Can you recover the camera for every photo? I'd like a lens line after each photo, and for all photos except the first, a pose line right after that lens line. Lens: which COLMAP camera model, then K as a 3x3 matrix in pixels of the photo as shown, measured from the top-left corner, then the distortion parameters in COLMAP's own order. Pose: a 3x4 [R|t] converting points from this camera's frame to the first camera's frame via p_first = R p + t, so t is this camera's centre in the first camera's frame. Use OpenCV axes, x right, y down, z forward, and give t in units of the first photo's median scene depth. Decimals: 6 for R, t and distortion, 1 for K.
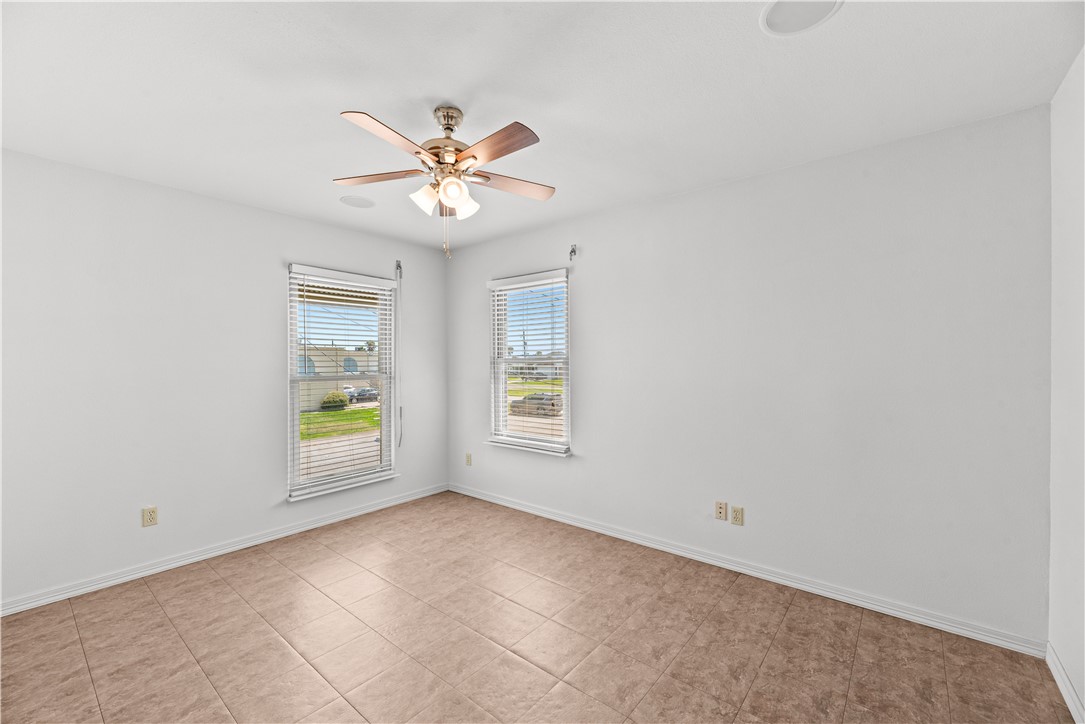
lens RADIAL K [[446.0, 0, 542.5], [0, 446.0, 362.0], [0, 0, 1]] dist [0.000081, 0.000273]
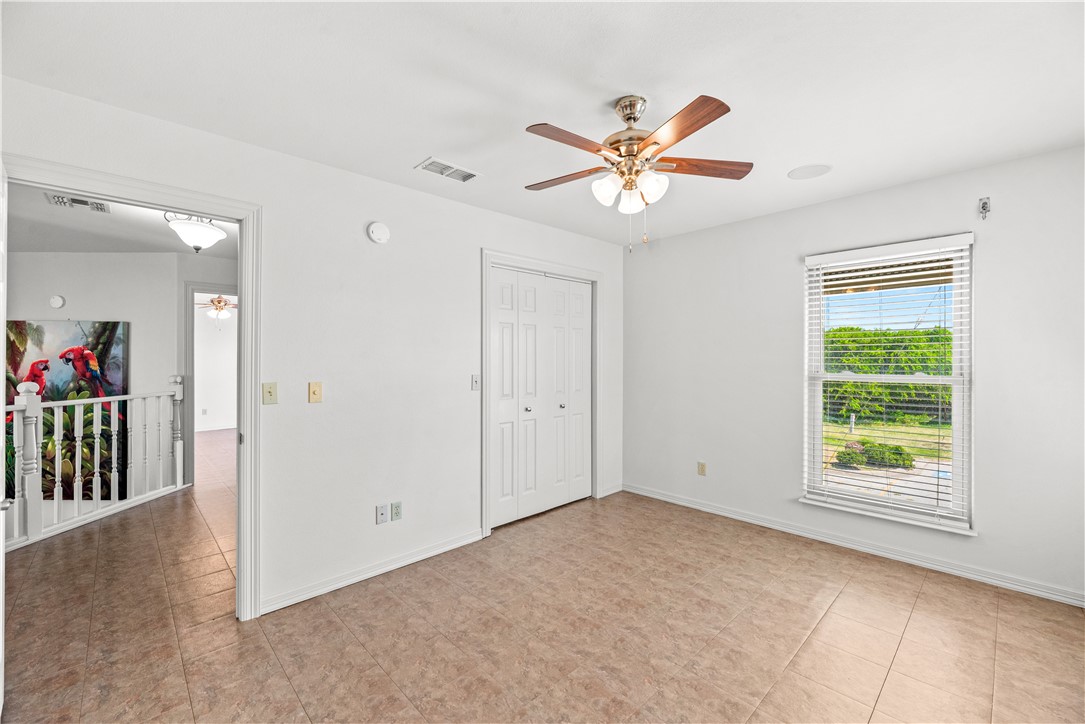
lens RADIAL K [[445.8, 0, 545.8], [0, 445.8, 355.9], [0, 0, 1]] dist [-0.000957, -0.000252]
pose [[-0.115294, 0.000242, -0.993331, 0.442430], [0.001343, 0.999999, 0.000088, -0.004876], [0.993331, -0.001324, -0.115294, 0.533851]]
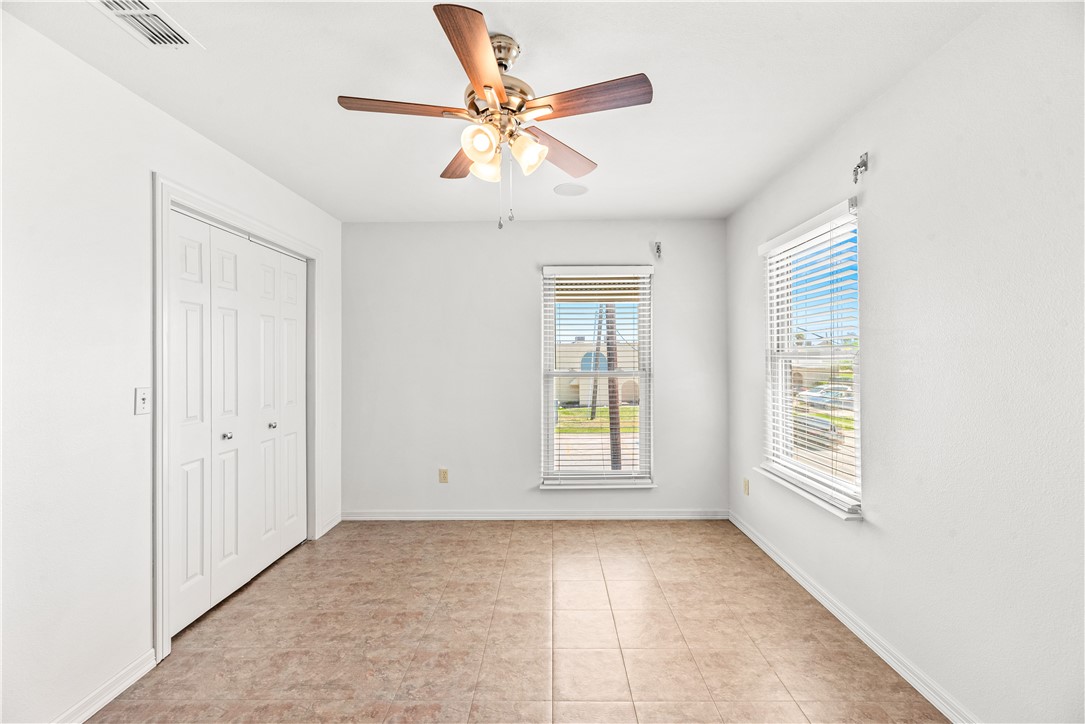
lens RADIAL K [[445.8, 0, 545.8], [0, 445.8, 355.9], [0, 0, 1]] dist [-0.000957, -0.000252]
pose [[0.626520, -0.002720, -0.779401, 0.261378], [0.001312, 0.999996, -0.002436, -0.001704], [0.779404, 0.000504, 0.626521, 0.325302]]
